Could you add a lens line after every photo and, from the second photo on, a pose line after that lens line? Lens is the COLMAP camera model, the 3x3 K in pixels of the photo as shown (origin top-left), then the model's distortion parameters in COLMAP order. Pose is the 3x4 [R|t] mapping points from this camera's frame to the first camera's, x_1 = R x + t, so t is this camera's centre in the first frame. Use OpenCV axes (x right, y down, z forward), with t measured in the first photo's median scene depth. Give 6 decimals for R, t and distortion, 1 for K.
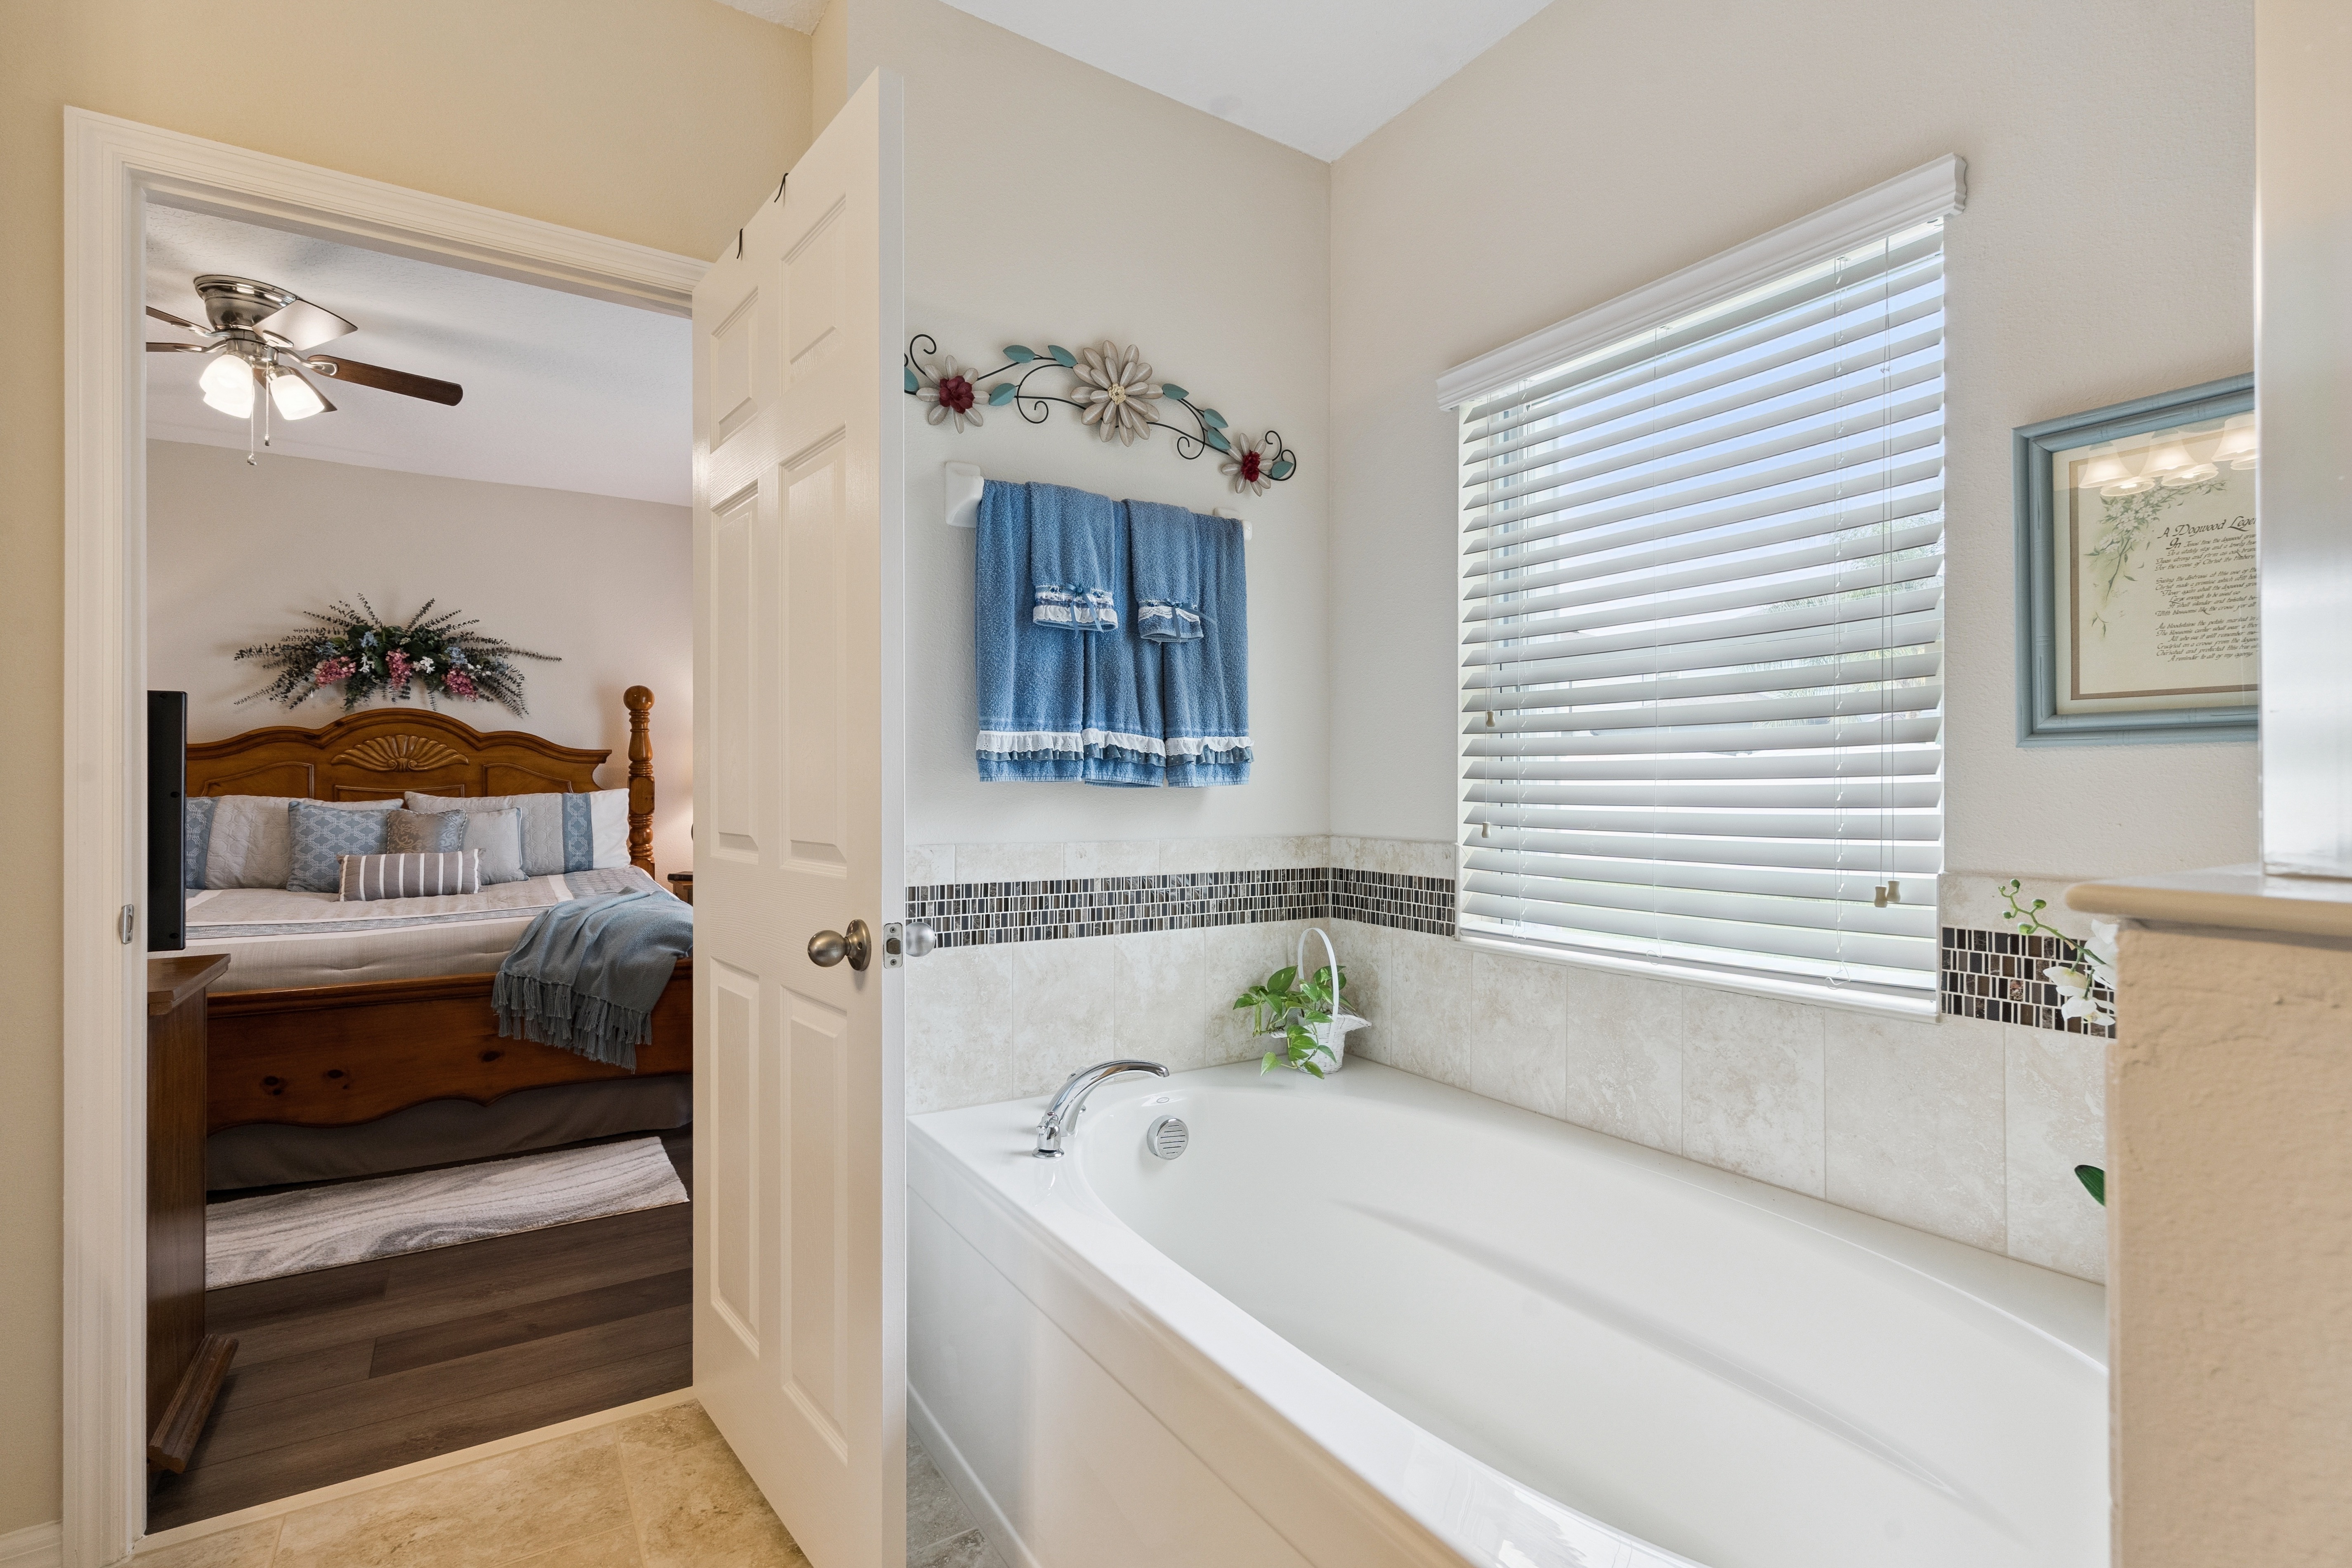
lens RADIAL K [[1091.5, 0, 1180.6], [0, 1091.5, 760.0], [0, 0, 1]] dist [-0.002682, -0.000156]
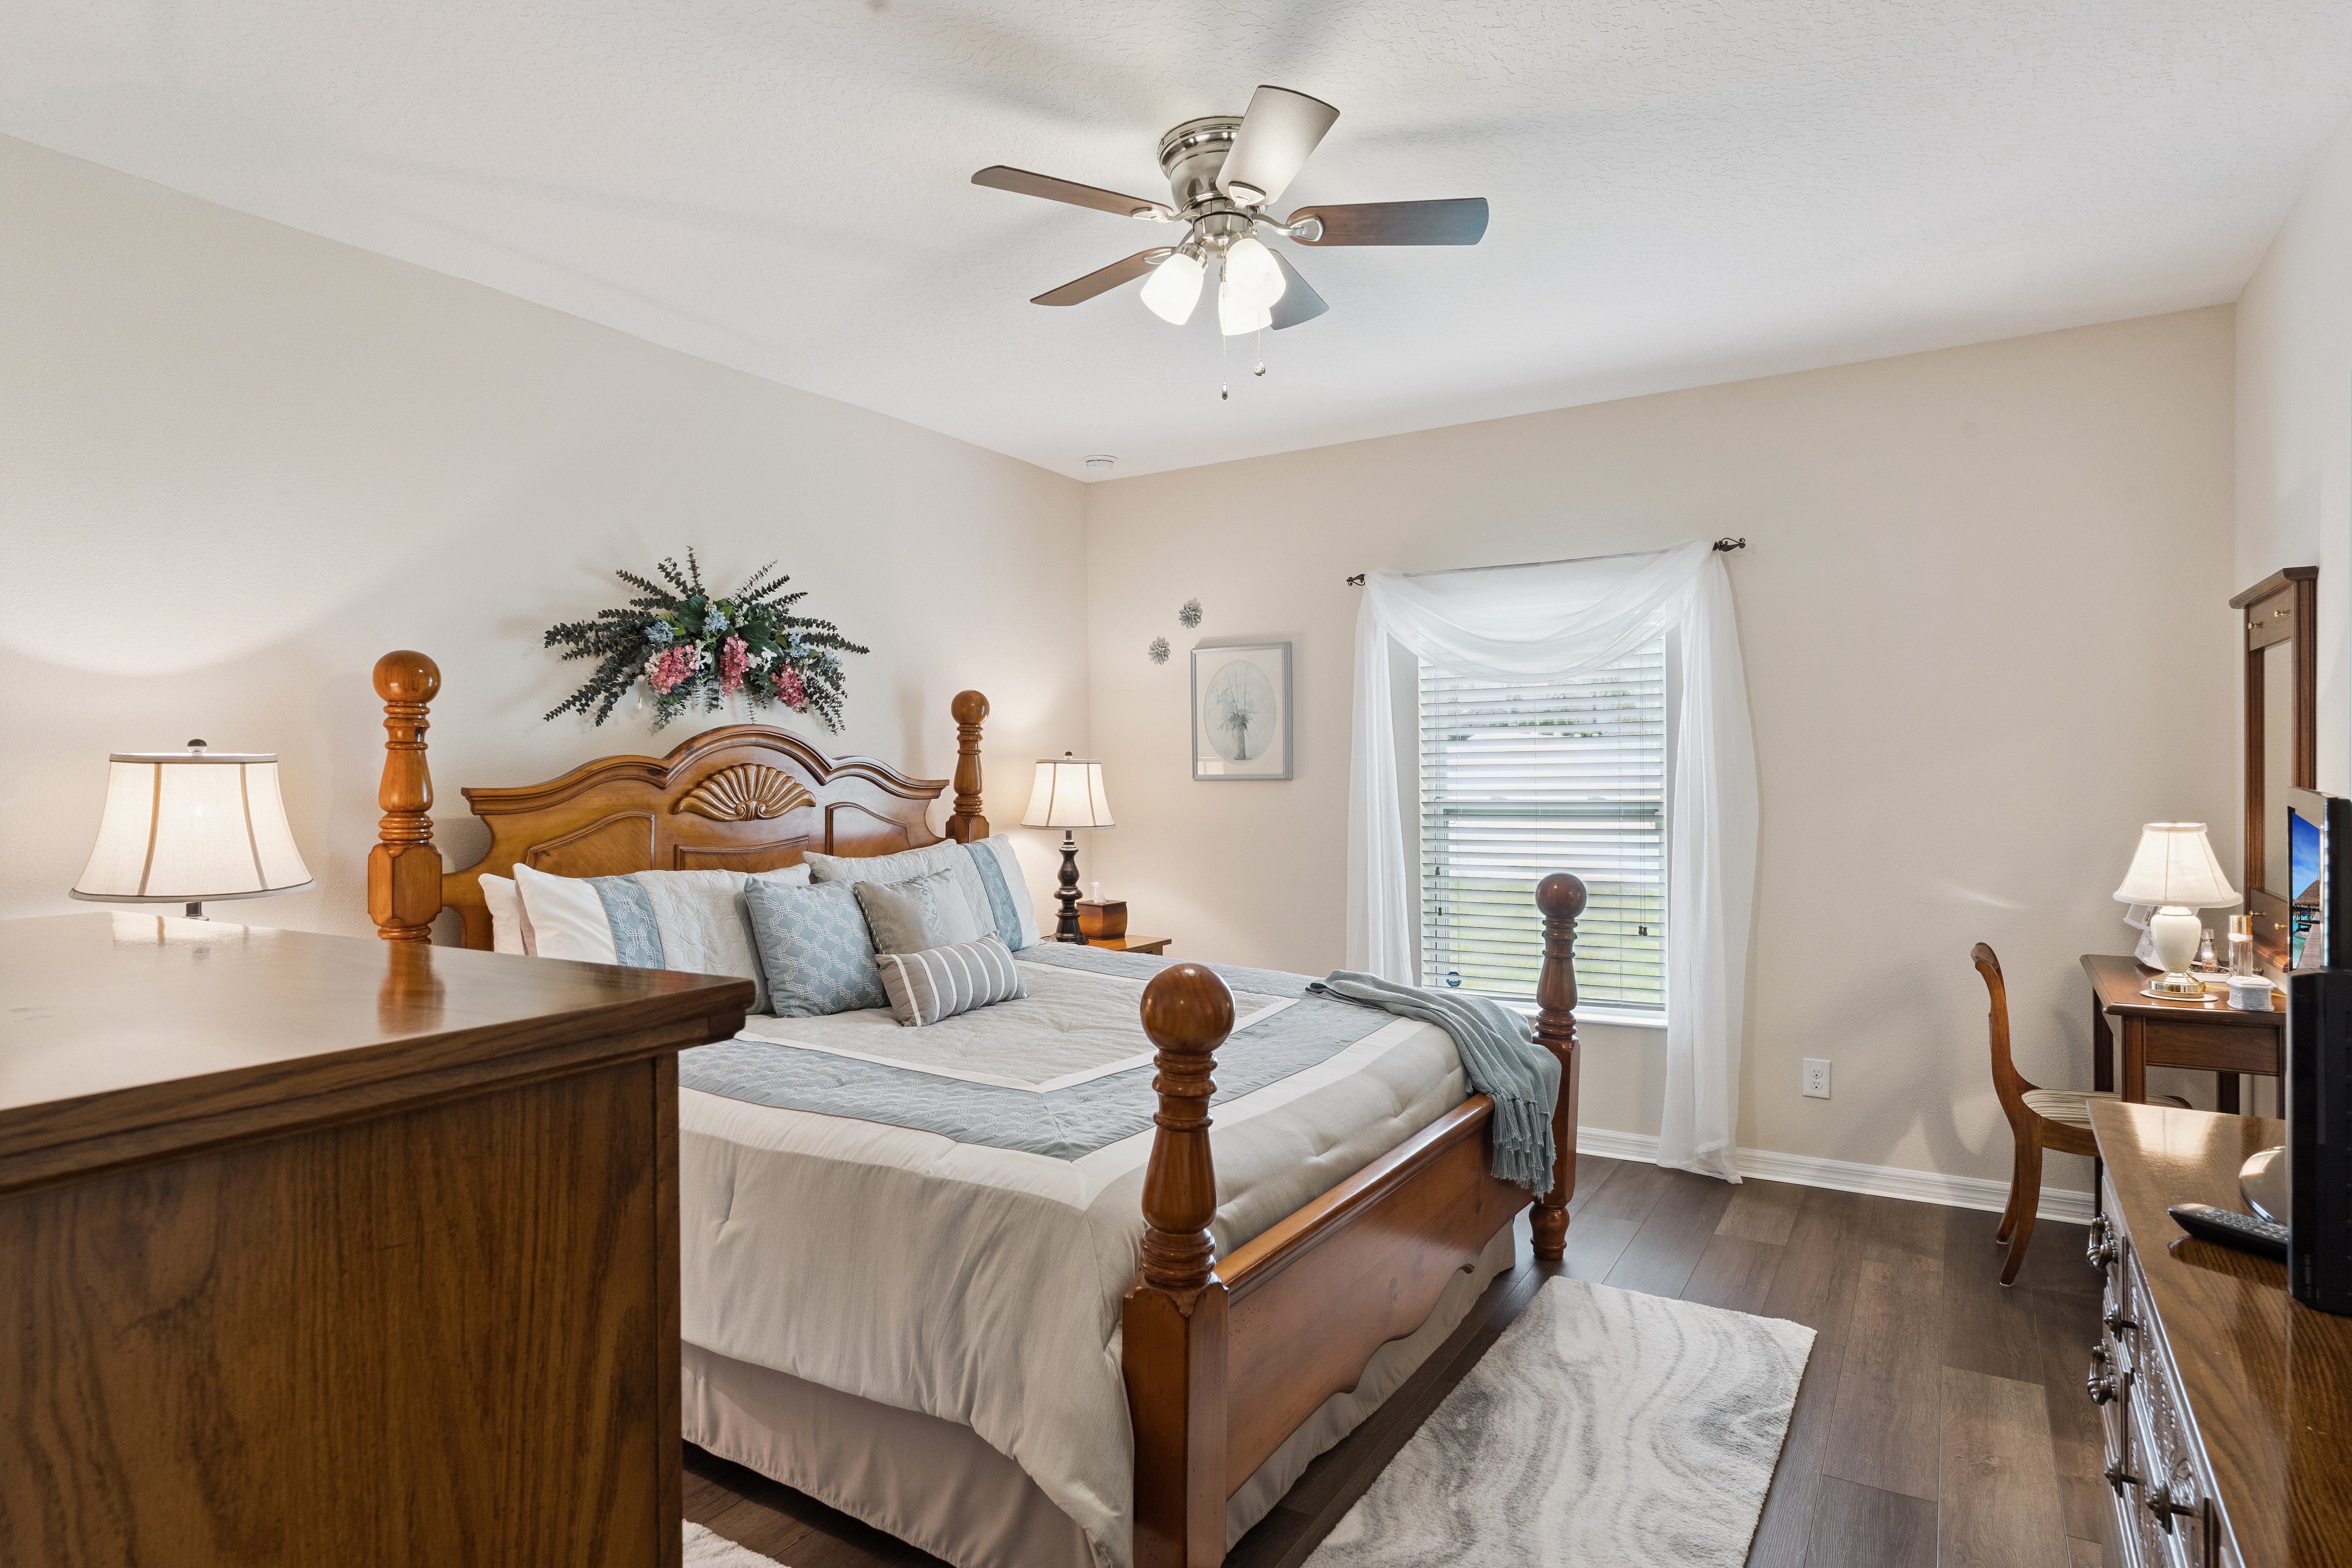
lens RADIAL K [[1267.3, 0, 1176.0], [0, 1267.3, 784.0], [0, 0, 1]] dist [0.000083, 0.000313]
pose [[0.903924, -0.014195, 0.427457, -0.832021], [0.000842, 0.999506, 0.031413, -0.036714], [-0.427692, -0.028035, 0.903490, 0.202714]]
